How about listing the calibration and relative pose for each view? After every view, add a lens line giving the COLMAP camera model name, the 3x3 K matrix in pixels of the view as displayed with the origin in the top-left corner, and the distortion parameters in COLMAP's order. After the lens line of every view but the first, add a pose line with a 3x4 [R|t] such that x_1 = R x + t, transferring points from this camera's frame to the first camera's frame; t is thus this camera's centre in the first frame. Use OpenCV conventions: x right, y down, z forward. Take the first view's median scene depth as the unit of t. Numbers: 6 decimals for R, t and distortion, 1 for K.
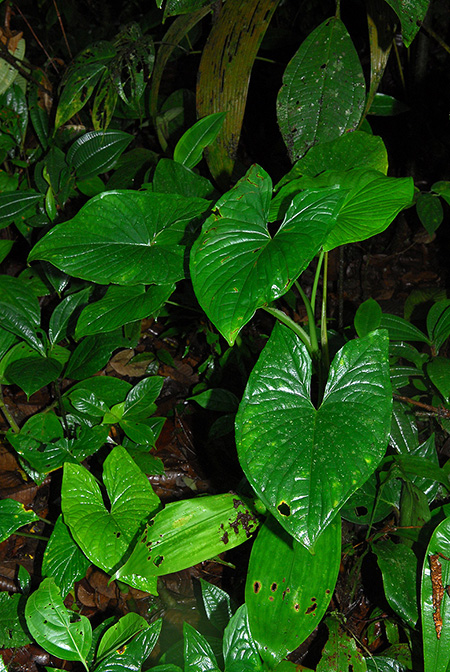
lens RADIAL K [[956.0, 0, 224.7], [0, 956.0, 336.2], [0, 0, 1]] dist [0.108730, 0.000000]
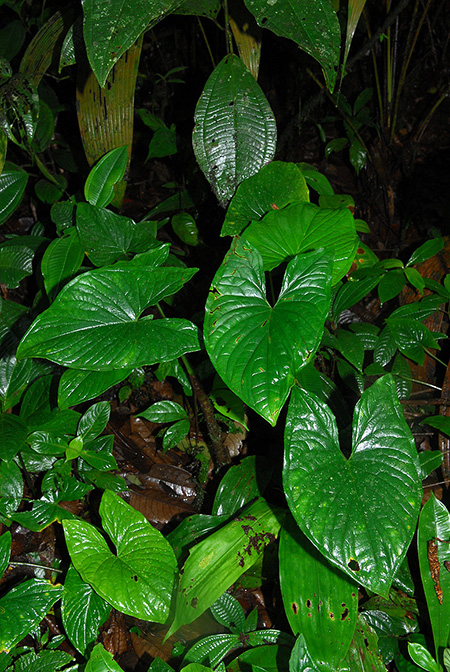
lens RADIAL K [[847.0, 0, 225.1], [0, 847.0, 335.9], [0, 0, 1]] dist [0.070022, 0.000000]
pose [[0.953393, -0.194991, 0.230260, -0.191717], [0.167393, 0.976736, 0.134037, -0.177079], [-0.251040, -0.089246, 0.963854, 0.087070]]
